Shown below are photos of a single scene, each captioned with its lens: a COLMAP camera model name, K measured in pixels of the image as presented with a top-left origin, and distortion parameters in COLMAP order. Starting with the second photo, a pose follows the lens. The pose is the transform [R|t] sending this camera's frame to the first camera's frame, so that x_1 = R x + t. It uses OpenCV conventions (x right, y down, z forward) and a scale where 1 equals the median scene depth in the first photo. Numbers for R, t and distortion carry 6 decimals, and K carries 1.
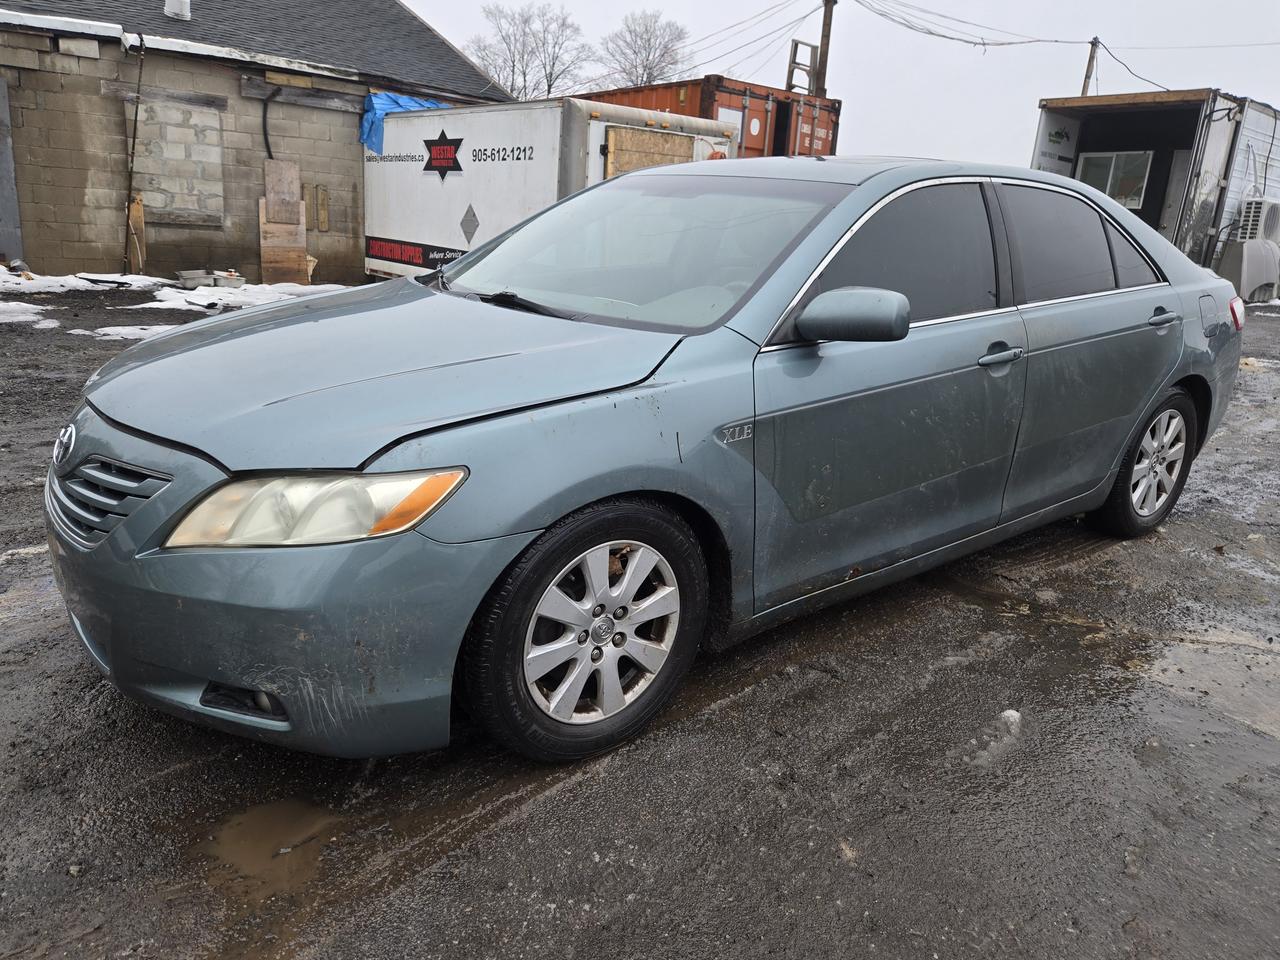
lens RADIAL K [[952.0, 0, 639.0], [0, 952.0, 476.0], [0, 0, 1]] dist [0.083684, -0.077903]
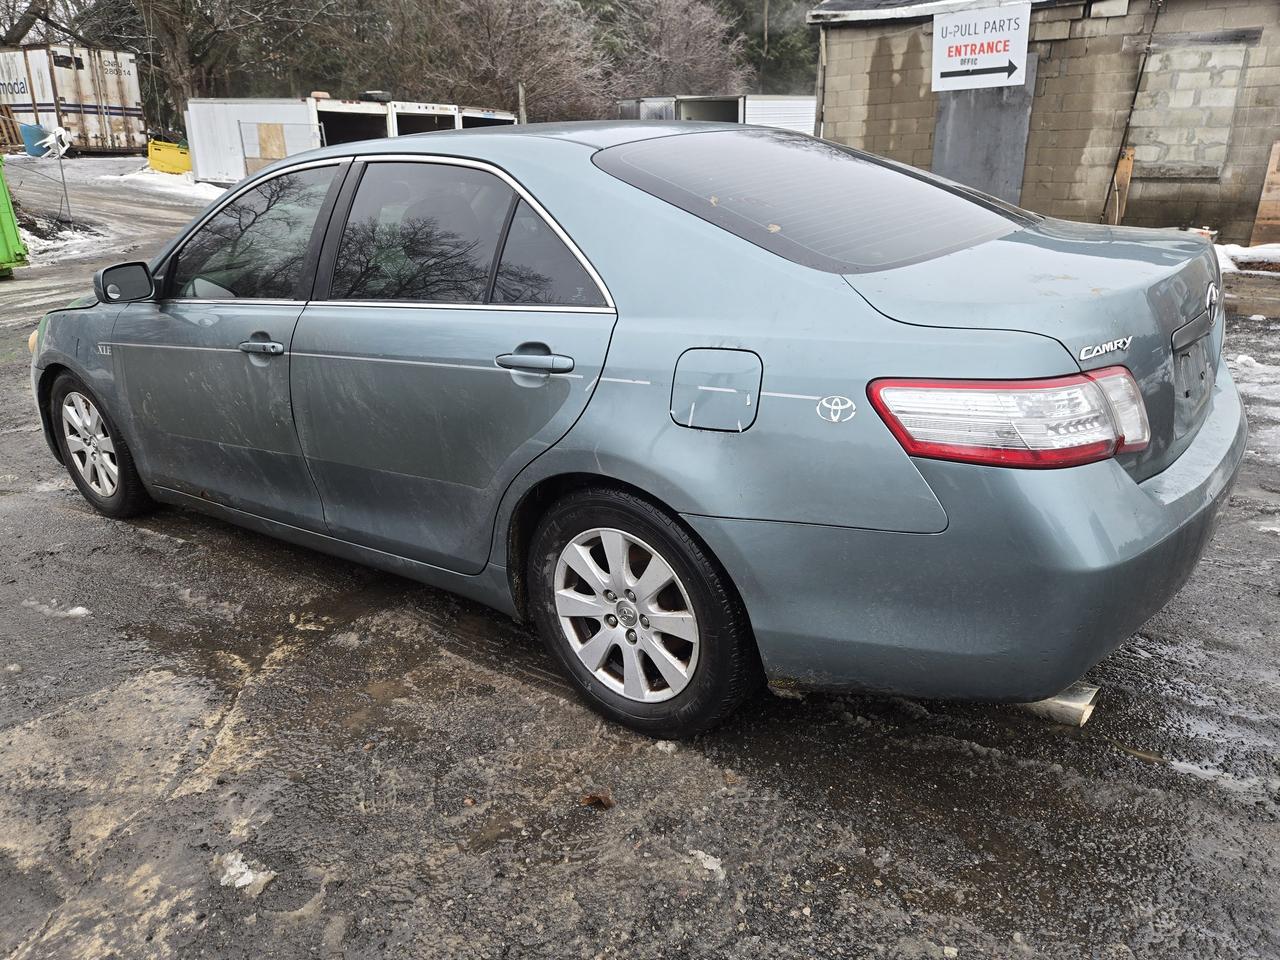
lens RADIAL K [[952.0, 0, 639.0], [0, 952.0, 476.0], [0, 0, 1]] dist [0.083684, -0.077903]
pose [[0.211038, 0.265441, -0.940747, 0.395972], [-0.214910, 0.951473, 0.220257, -0.083359], [0.953560, 0.155693, 0.257843, 0.316472]]
